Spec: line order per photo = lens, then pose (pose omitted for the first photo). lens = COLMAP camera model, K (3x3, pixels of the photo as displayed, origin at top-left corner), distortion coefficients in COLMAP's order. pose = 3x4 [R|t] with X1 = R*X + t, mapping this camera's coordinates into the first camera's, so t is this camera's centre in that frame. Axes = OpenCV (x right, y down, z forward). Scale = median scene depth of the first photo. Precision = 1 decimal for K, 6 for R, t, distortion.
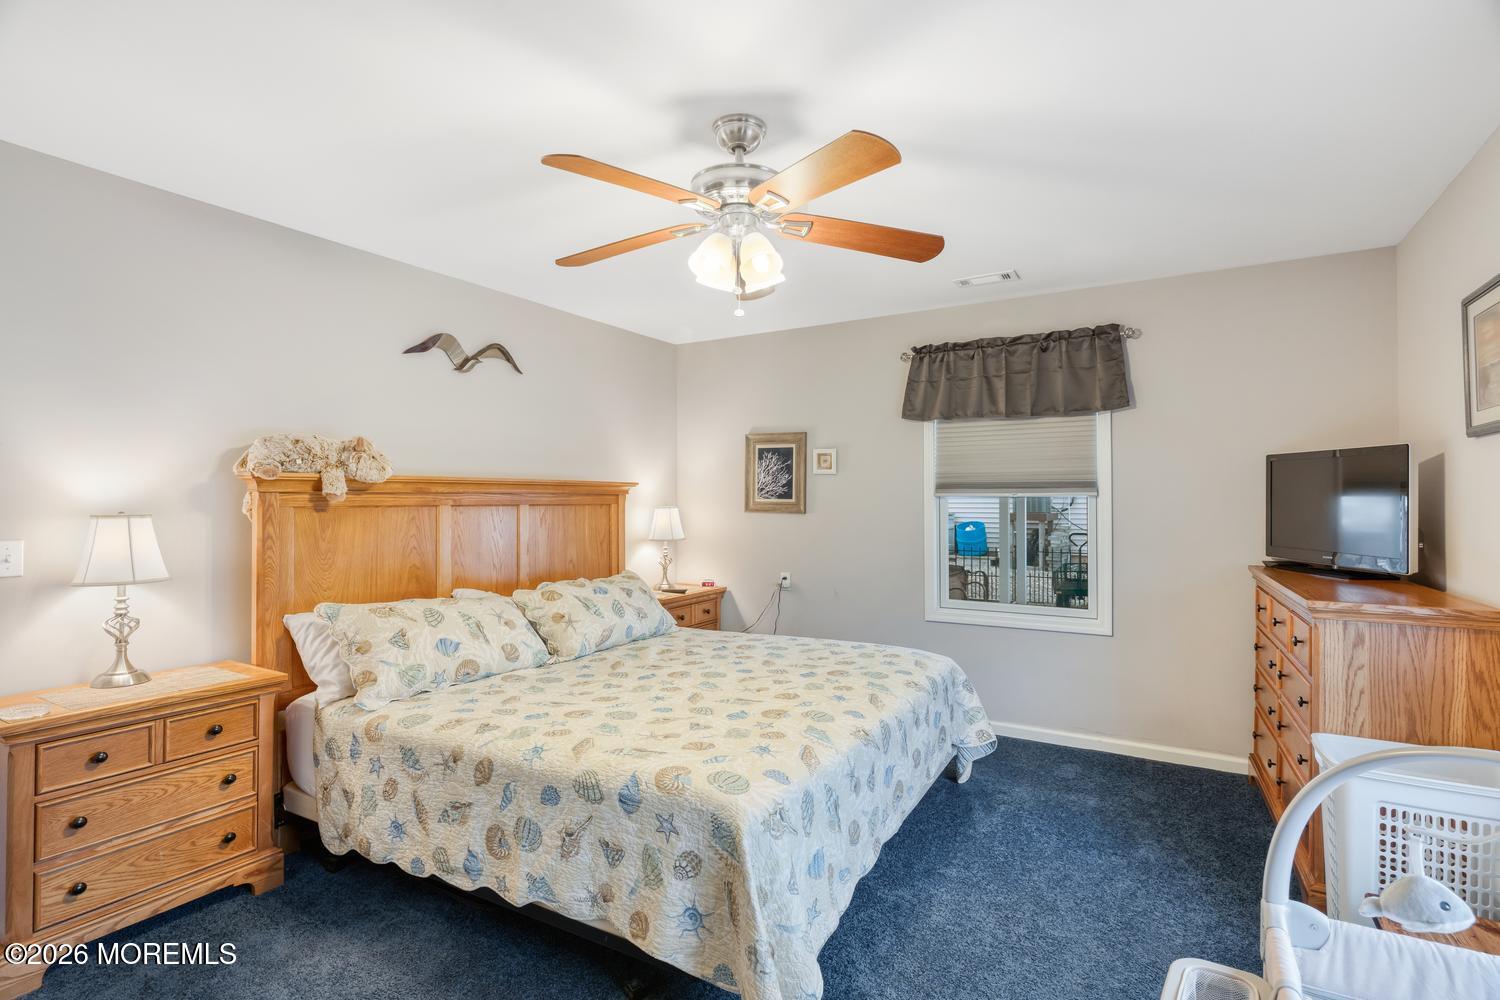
lens RADIAL K [[719.8, 0, 747.6], [0, 719.8, 498.6], [0, 0, 1]] dist [0.004672, 0.000426]
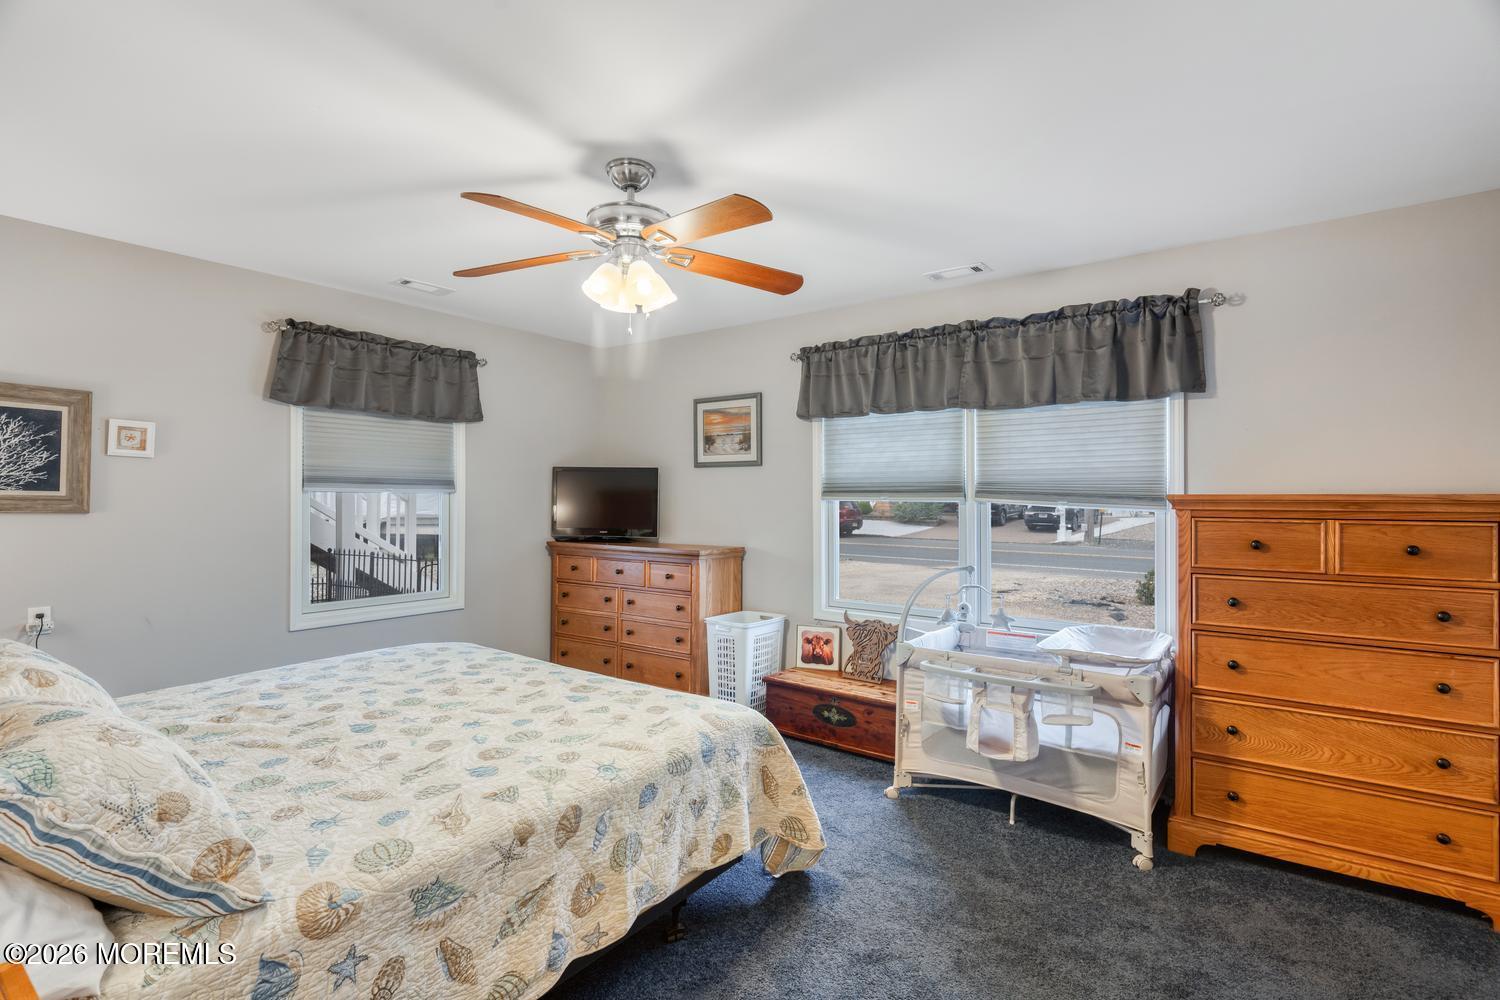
lens RADIAL K [[719.8, 0, 747.6], [0, 719.8, 498.6], [0, 0, 1]] dist [0.004672, 0.000426]
pose [[0.111258, 0.002601, 0.993788, -0.763596], [-0.008109, 0.999966, -0.001710, 0.004972], [-0.993758, -0.007868, 0.111275, 0.467602]]
